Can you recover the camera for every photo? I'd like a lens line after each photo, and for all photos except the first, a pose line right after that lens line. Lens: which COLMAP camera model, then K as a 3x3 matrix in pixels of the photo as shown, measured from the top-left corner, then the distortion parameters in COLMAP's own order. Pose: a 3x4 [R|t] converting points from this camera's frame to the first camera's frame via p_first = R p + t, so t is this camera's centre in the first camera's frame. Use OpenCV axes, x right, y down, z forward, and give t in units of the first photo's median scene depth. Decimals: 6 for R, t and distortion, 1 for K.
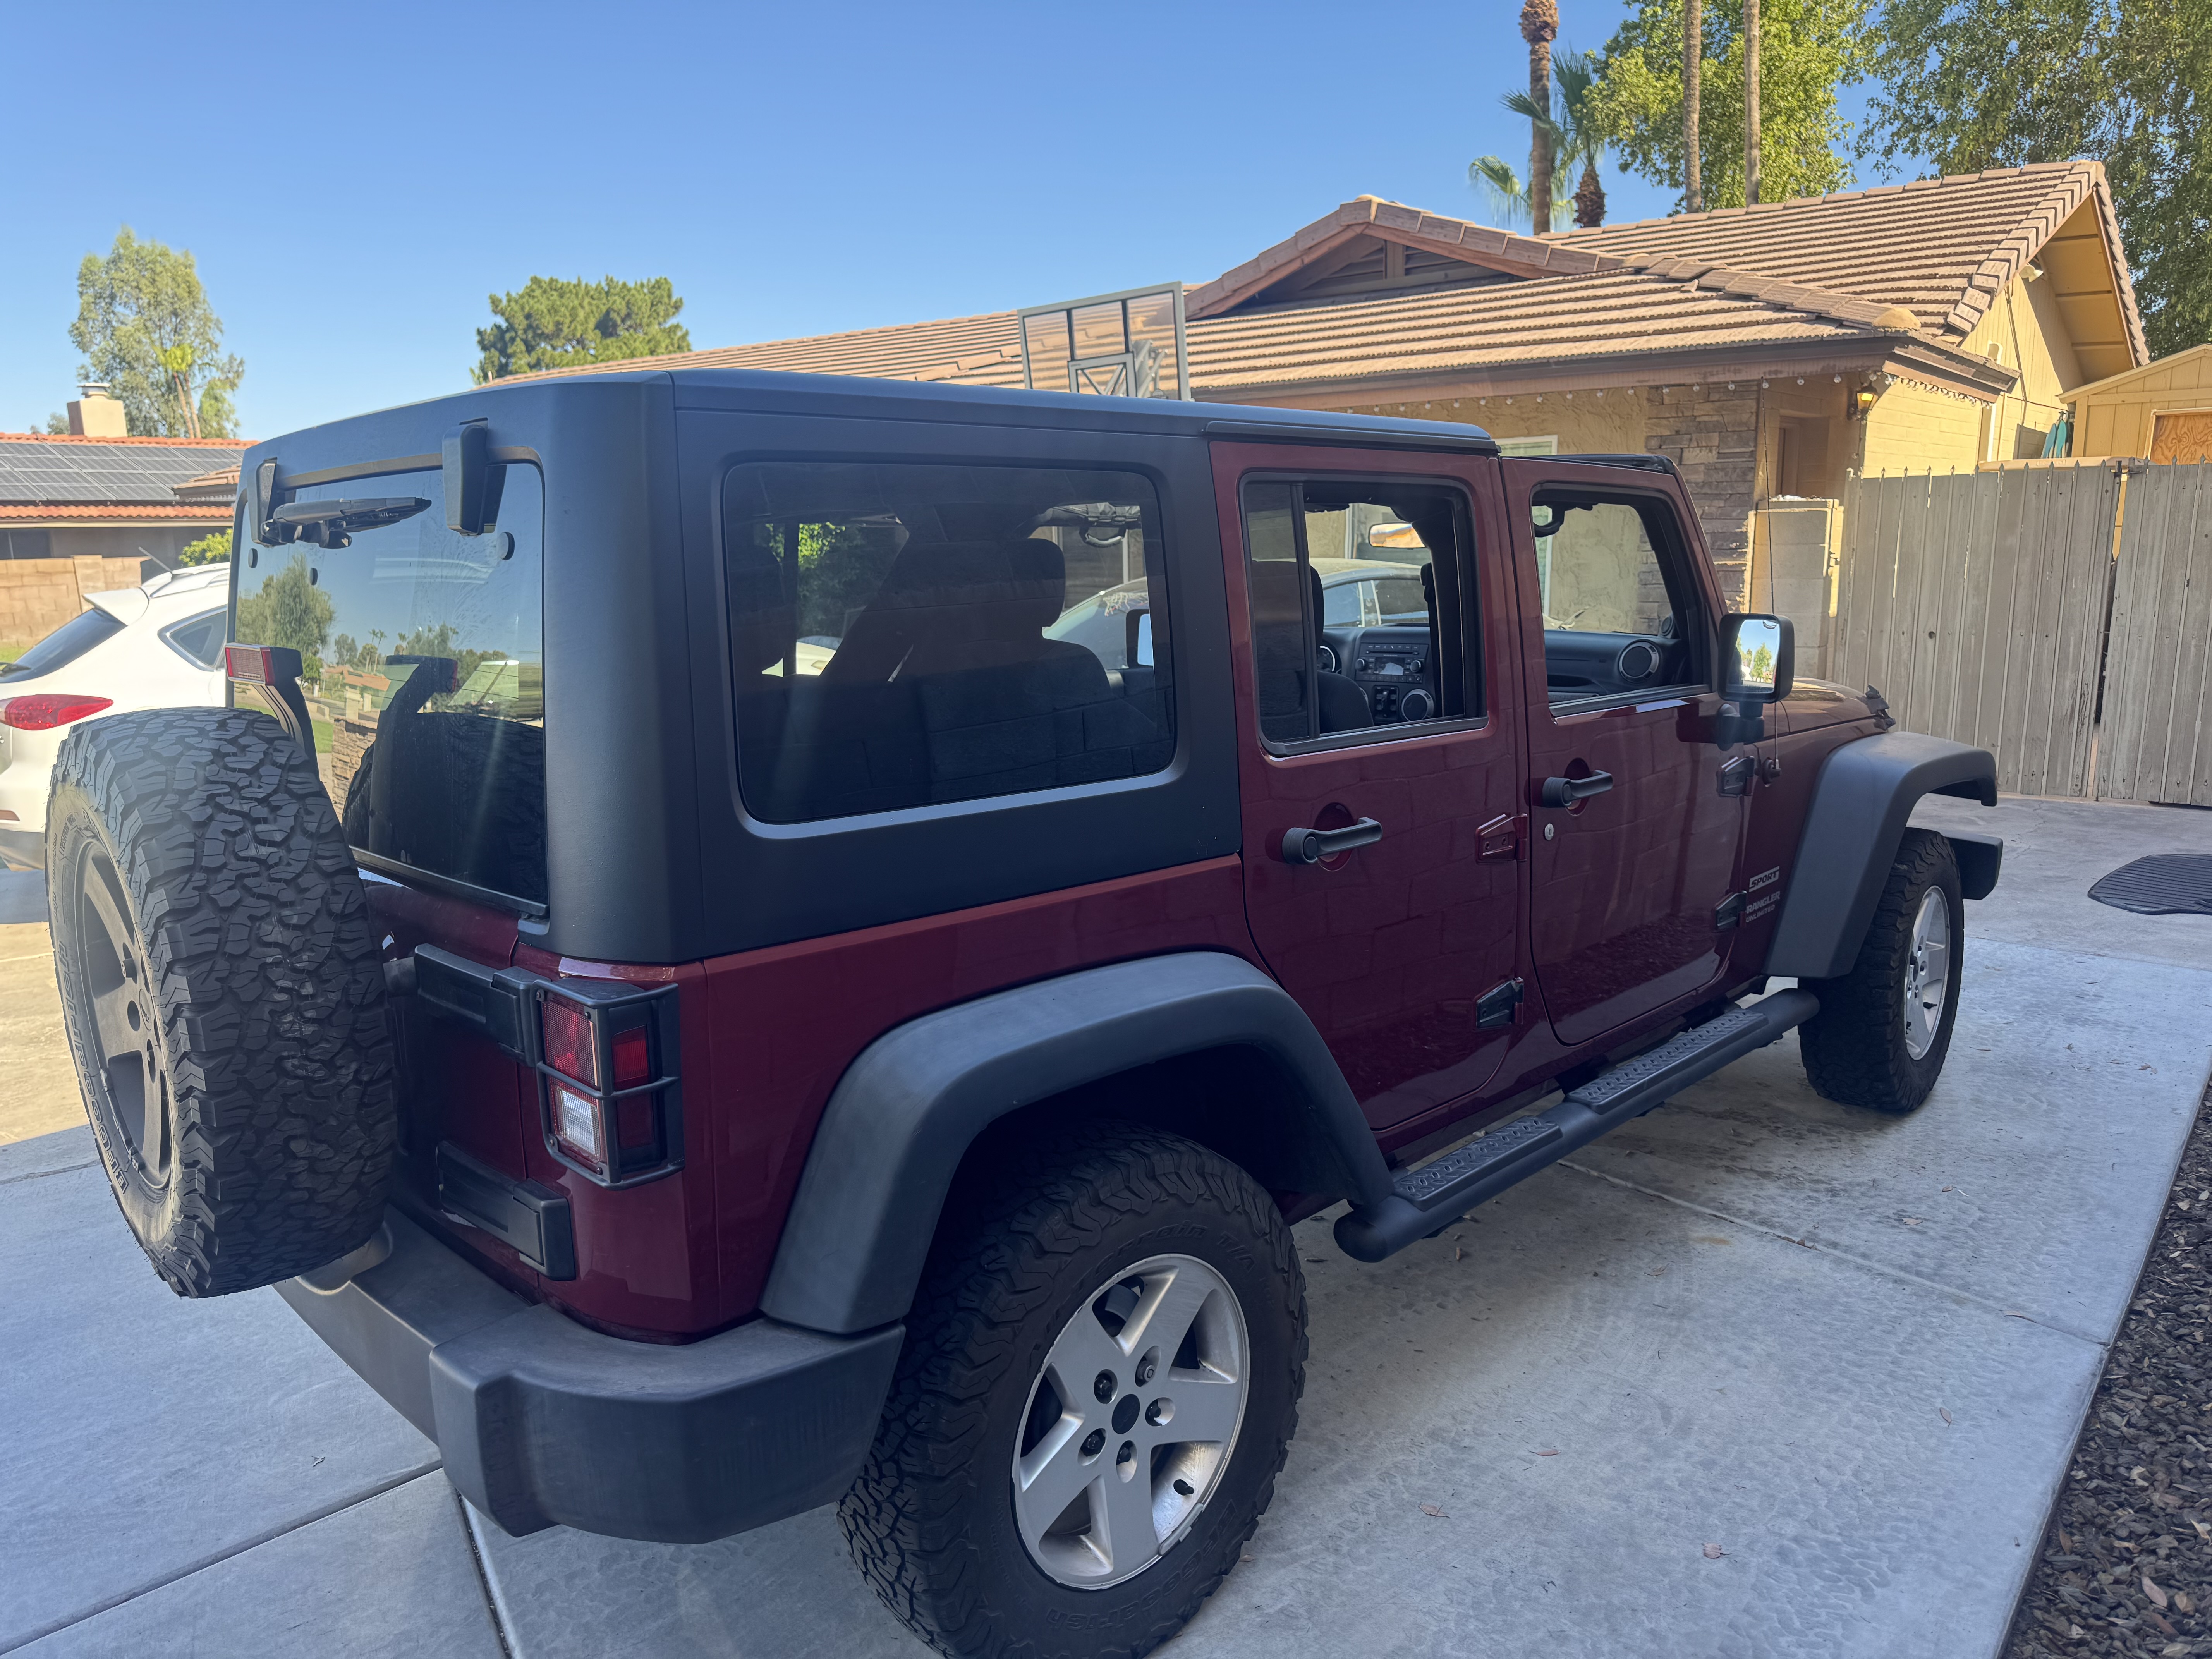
lens RADIAL K [[1519.4, 0, 1106.0], [0, 1519.4, 829.5], [0, 0, 1]] dist [0.000298, -0.002881]
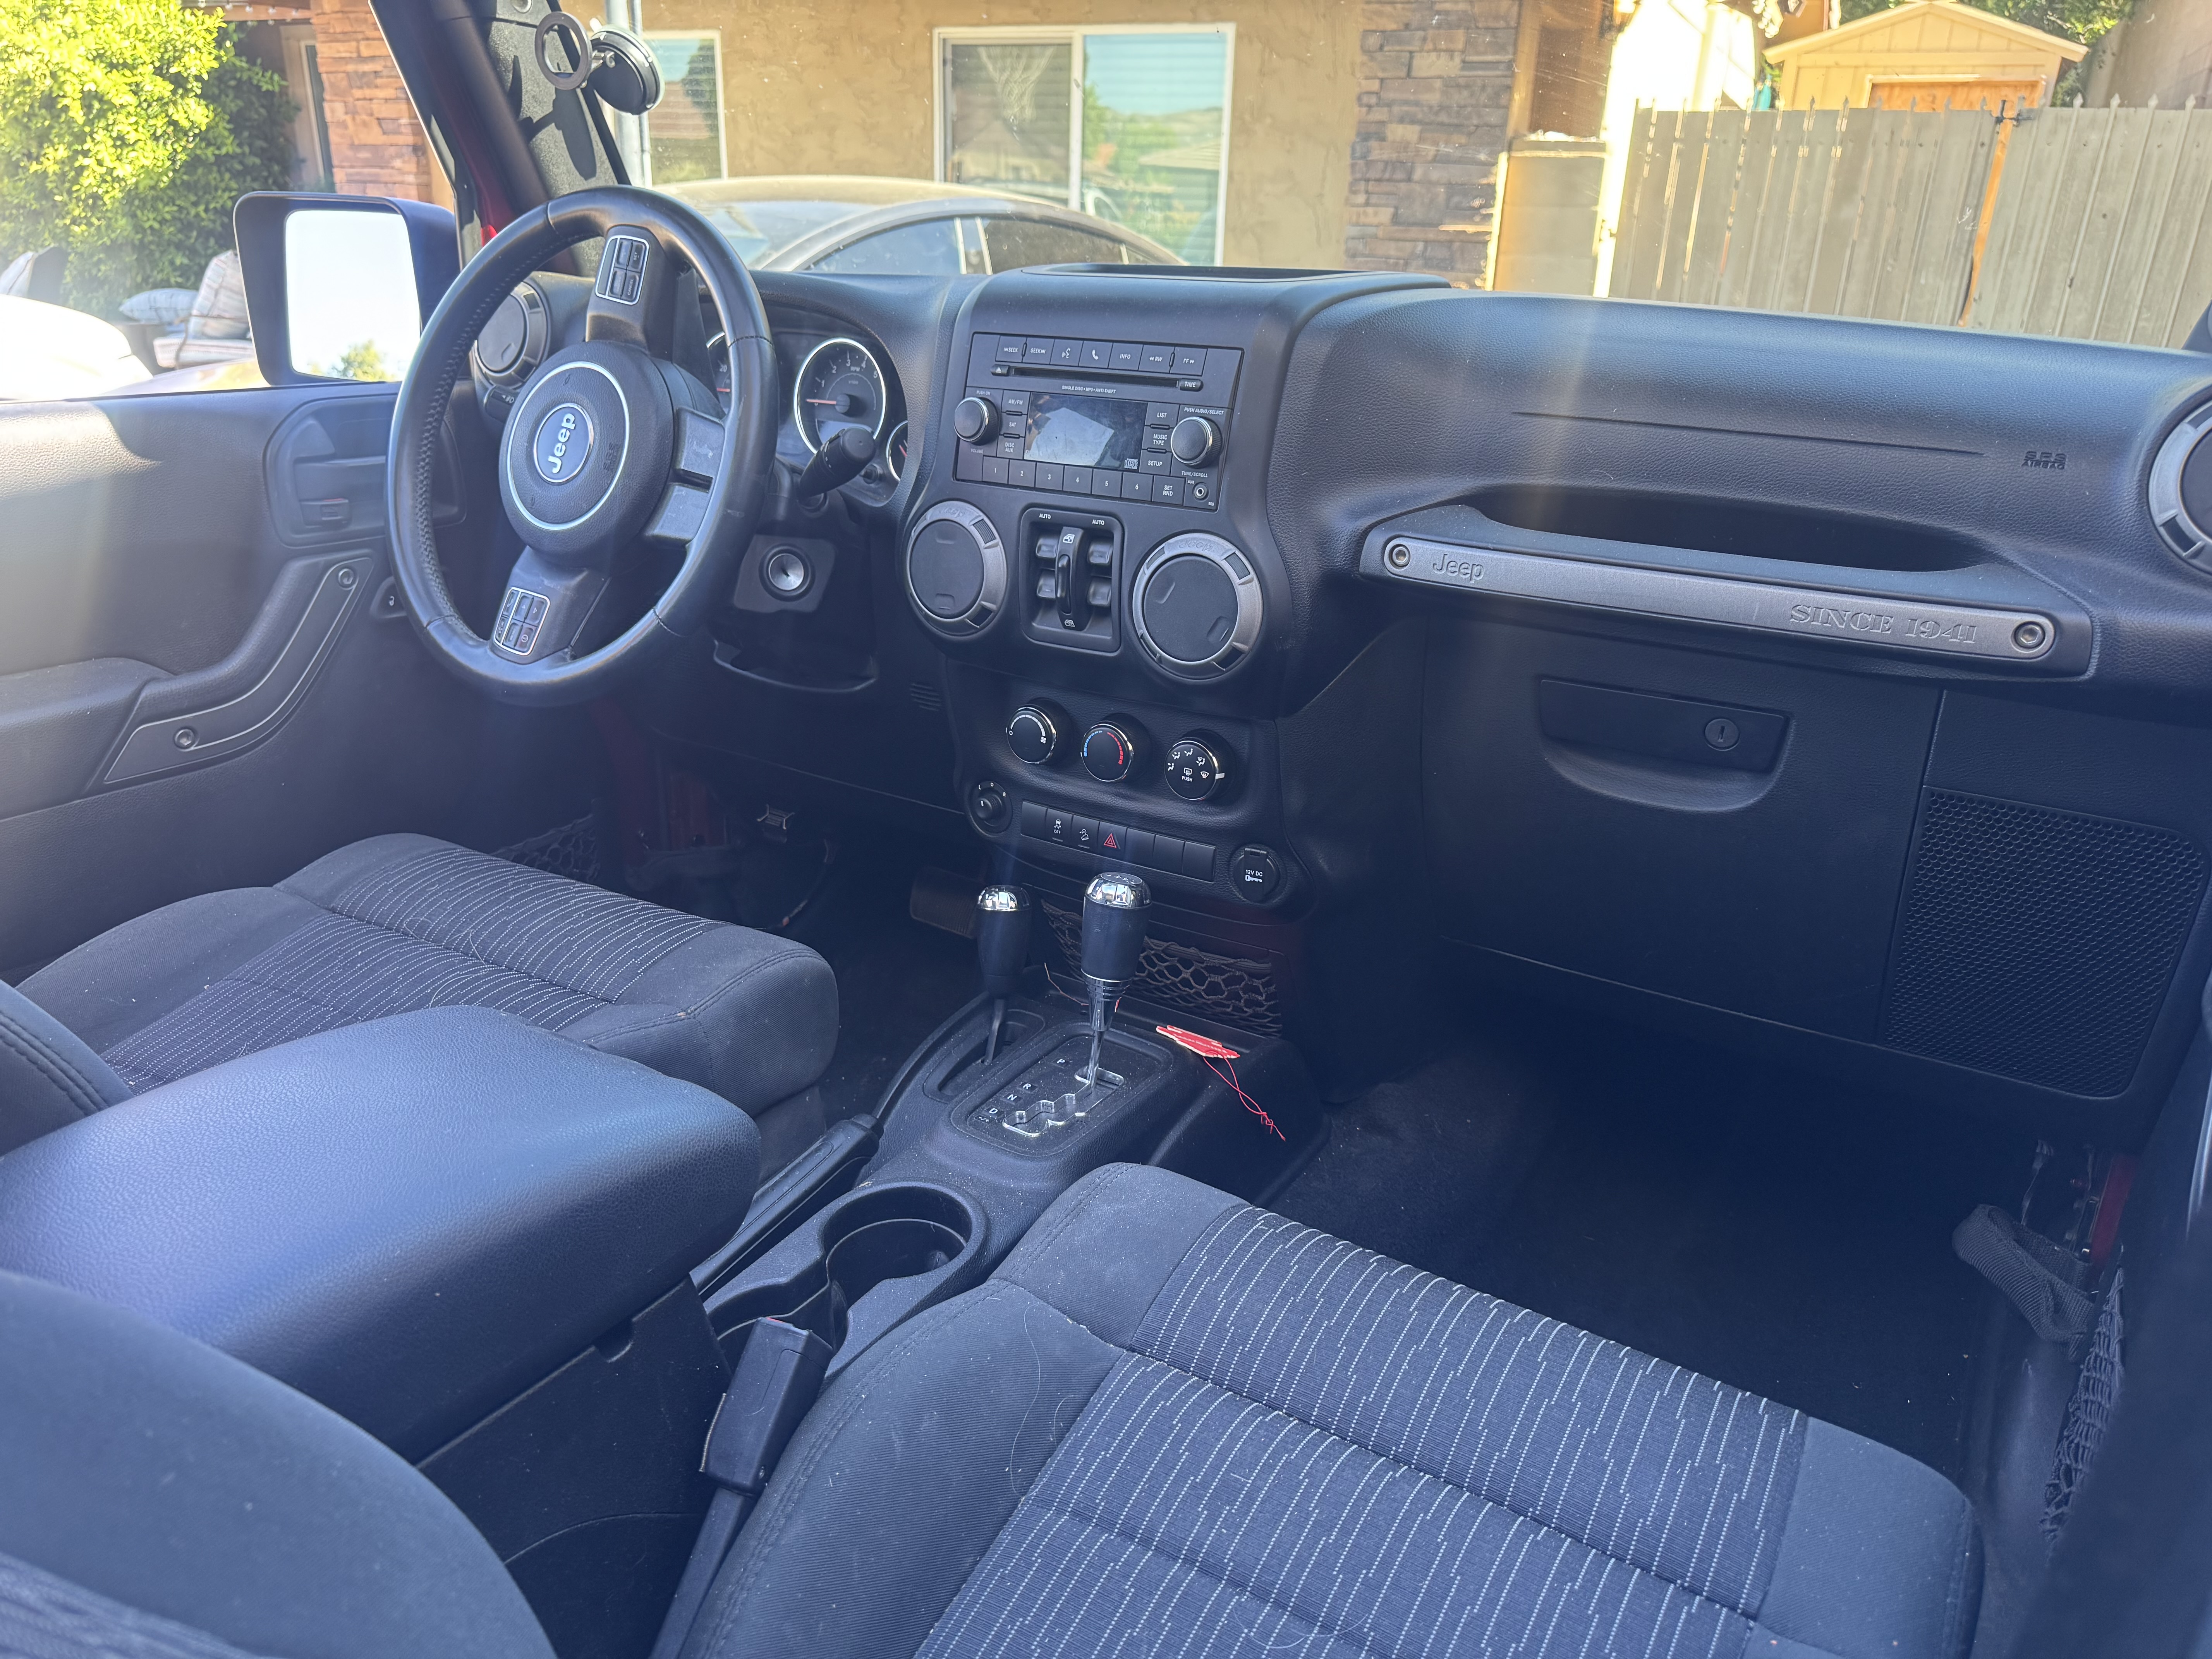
lens RADIAL K [[1519.4, 0, 1106.0], [0, 1519.4, 829.5], [0, 0, 1]] dist [0.000298, -0.002881]
pose [[0.966252, -0.049300, 0.252837, 0.051866], [-0.001442, 0.980465, 0.196689, -0.039467], [-0.257594, -0.190416, 0.947305, 0.317409]]
